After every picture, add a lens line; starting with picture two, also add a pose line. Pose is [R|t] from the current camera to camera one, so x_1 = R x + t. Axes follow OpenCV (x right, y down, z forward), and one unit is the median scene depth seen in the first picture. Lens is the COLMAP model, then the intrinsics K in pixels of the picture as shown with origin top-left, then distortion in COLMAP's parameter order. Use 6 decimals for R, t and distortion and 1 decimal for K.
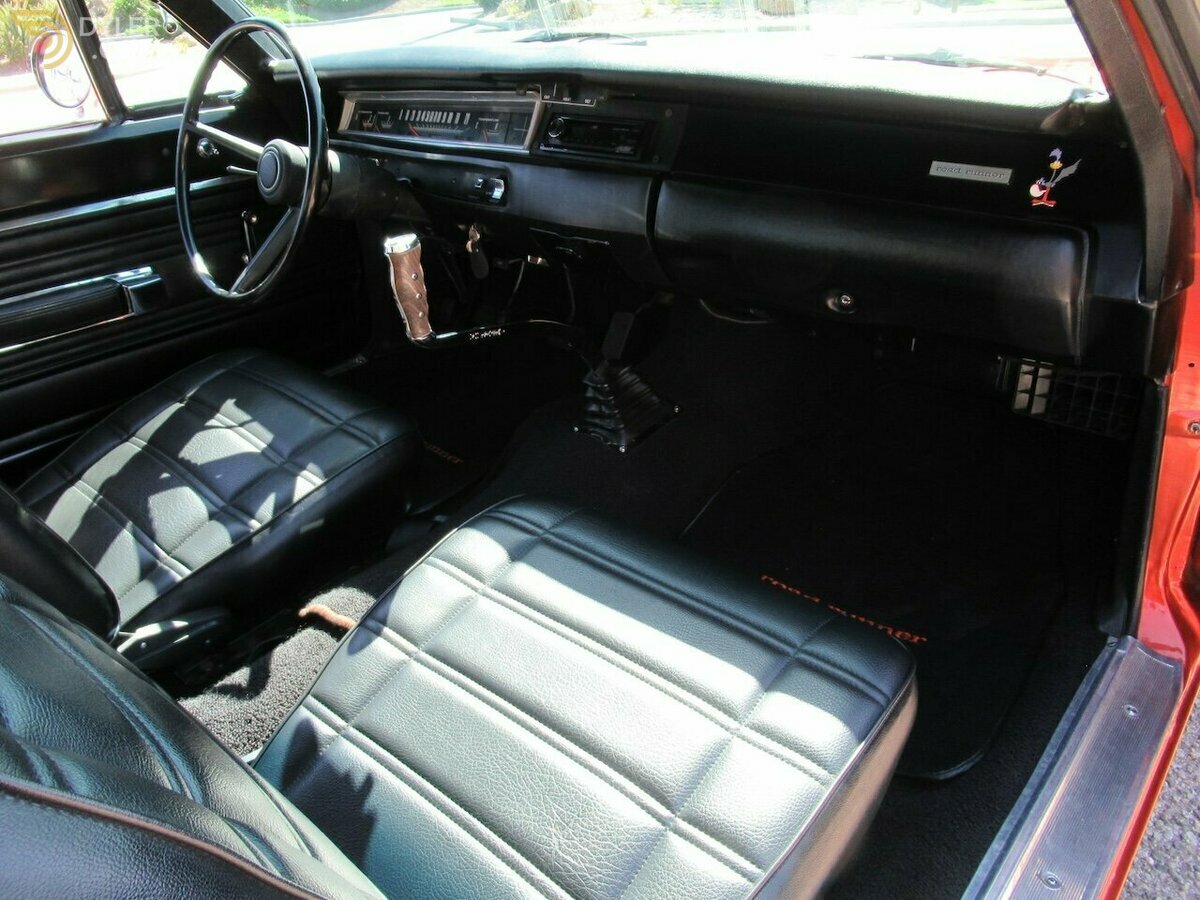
lens RADIAL K [[893.3, 0, 600.0], [0, 893.3, 450.0], [0, 0, 1]] dist [-0.003912, -0.003058]
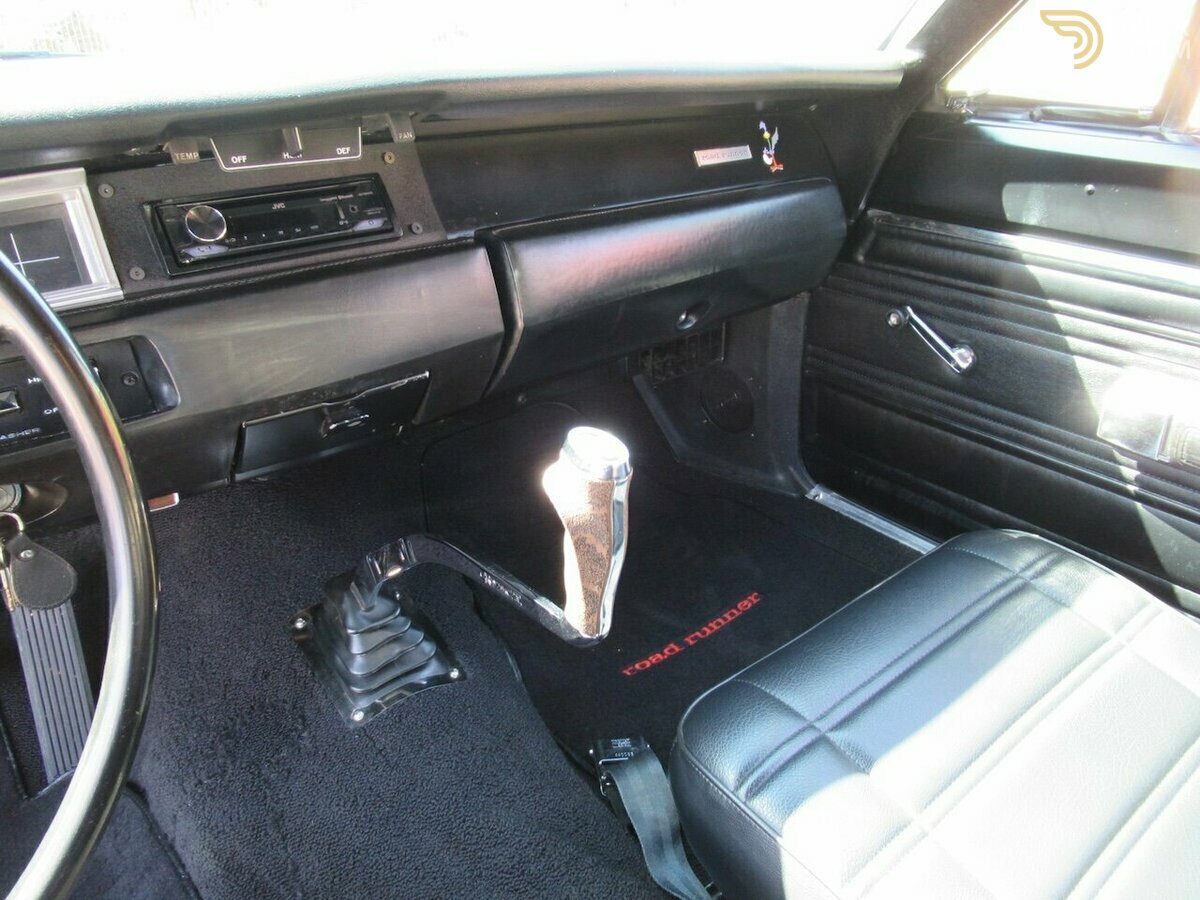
lens RADIAL K [[893.3, 0, 600.0], [0, 893.3, 450.0], [0, 0, 1]] dist [-0.003912, -0.003058]
pose [[0.186720, -0.395846, 0.899134, -0.540463], [0.476451, 0.836879, 0.269495, -0.298948], [-0.859145, 0.378073, 0.344863, 0.719182]]
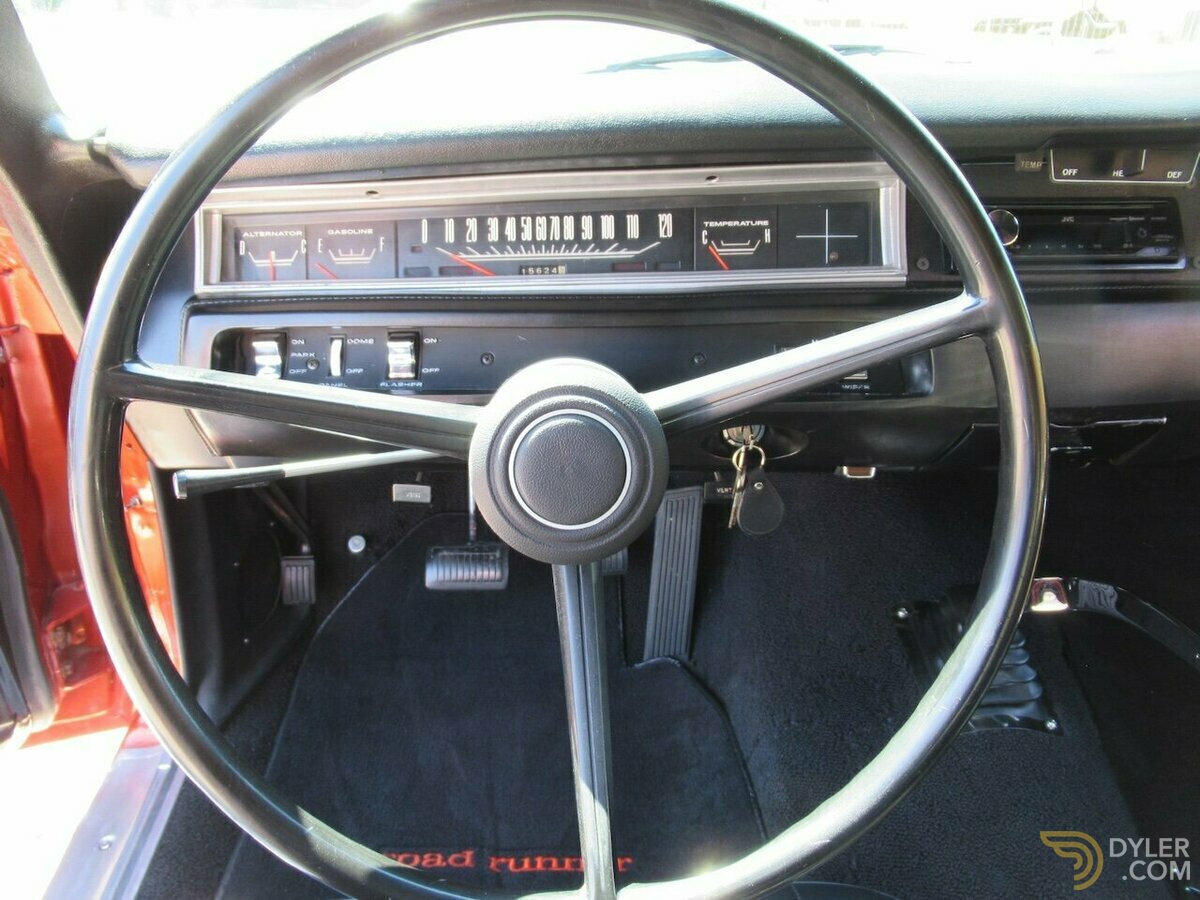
lens RADIAL K [[893.3, 0, 600.0], [0, 893.3, 450.0], [0, 0, 1]] dist [-0.003912, -0.003058]
pose [[0.706166, -0.277548, 0.651381, -0.615948], [0.299271, 0.950752, 0.080666, -0.368548], [-0.641690, 0.137975, 0.754451, 0.819157]]
